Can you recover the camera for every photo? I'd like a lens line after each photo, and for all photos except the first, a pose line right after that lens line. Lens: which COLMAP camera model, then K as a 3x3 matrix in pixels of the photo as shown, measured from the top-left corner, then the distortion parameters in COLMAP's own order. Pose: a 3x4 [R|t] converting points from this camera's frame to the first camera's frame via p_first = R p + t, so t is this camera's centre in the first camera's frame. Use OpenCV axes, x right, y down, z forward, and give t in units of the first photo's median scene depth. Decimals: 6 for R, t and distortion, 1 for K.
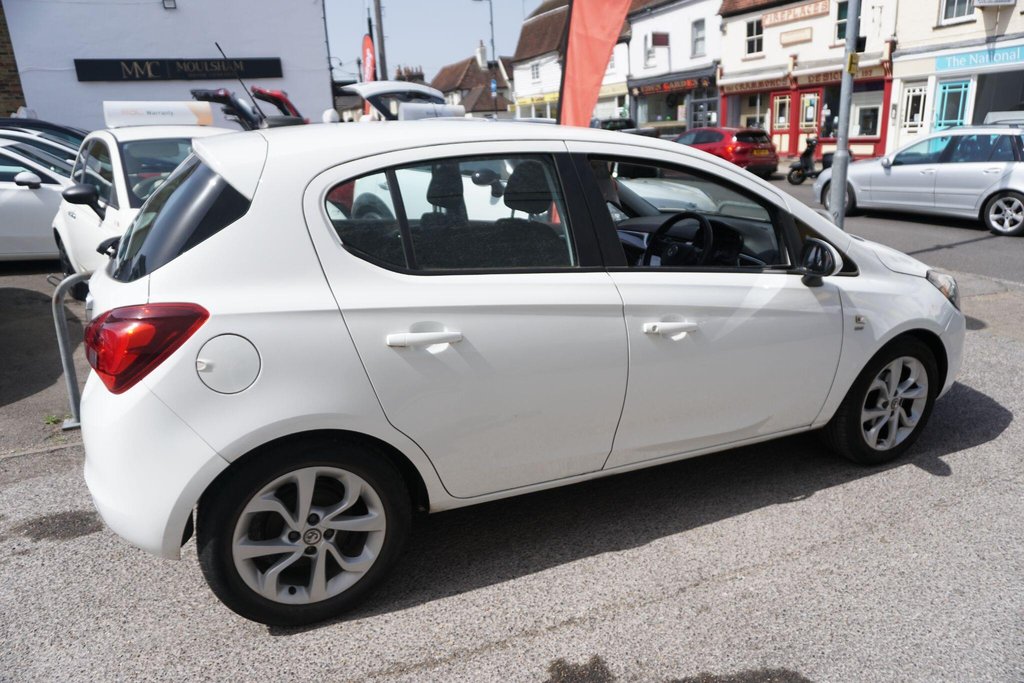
lens RADIAL K [[683.7, 0, 513.2], [0, 683.7, 346.7], [0, 0, 1]] dist [-0.041250, 0.027070]
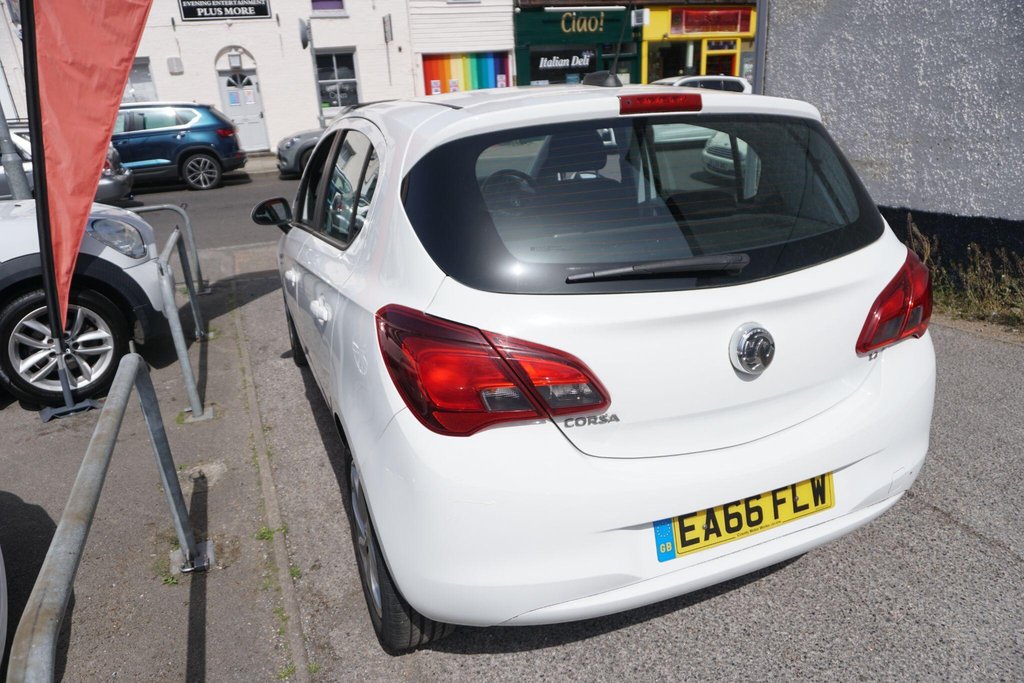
lens RADIAL K [[683.7, 0, 506.8], [0, 683.7, 345.5], [0, 0, 1]] dist [-0.041250, 0.027070]
pose [[0.069856, -0.330093, 0.941360, -0.399110], [0.344798, 0.893494, 0.287722, -0.107280], [-0.936074, 0.304480, 0.176231, 0.351096]]
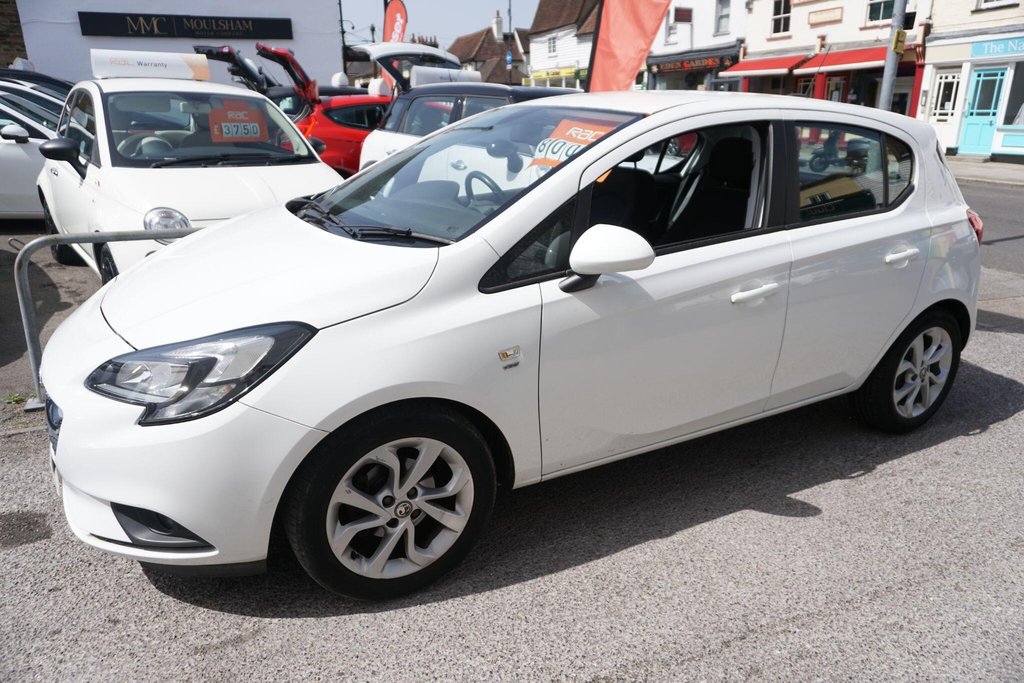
lens RADIAL K [[683.7, 0, 512.3], [0, 683.7, 349.9], [0, 0, 1]] dist [-0.041250, 0.027070]
pose [[0.999191, 0.039709, -0.006342, -0.007772], [-0.039443, 0.998511, 0.037672, -0.008336], [0.007829, -0.037392, 0.999270, 0.053025]]
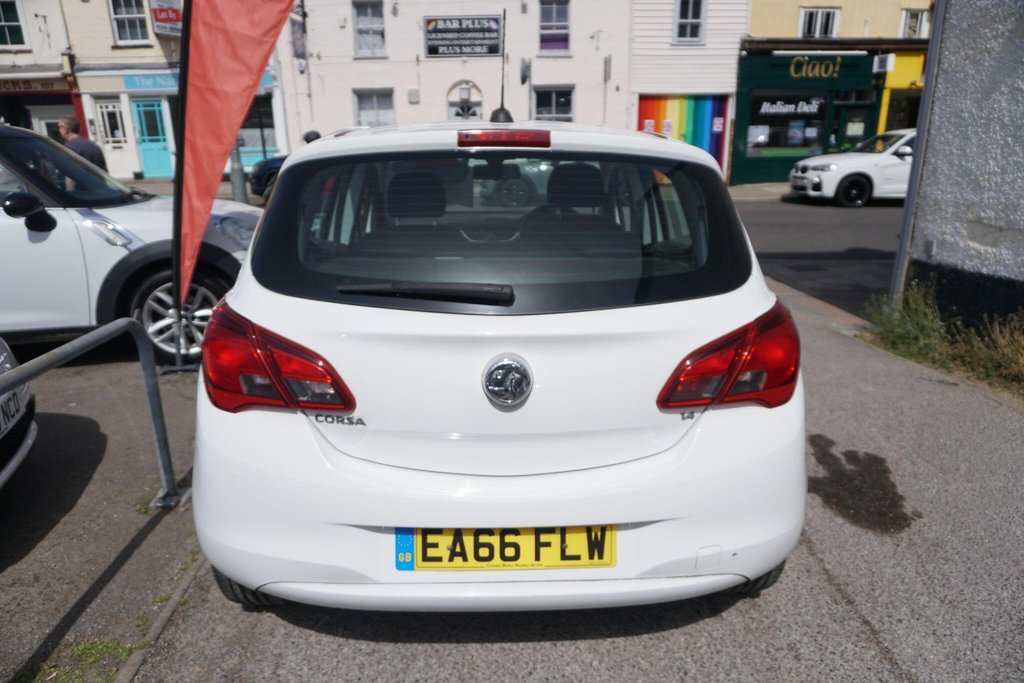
lens RADIAL K [[683.7, 0, 514.7], [0, 683.7, 346.8], [0, 0, 1]] dist [-0.041250, 0.027070]
pose [[0.395293, -0.249658, 0.883976, -0.380021], [0.270670, 0.951285, 0.147631, -0.060385], [-0.877771, 0.180908, 0.443611, 0.220232]]
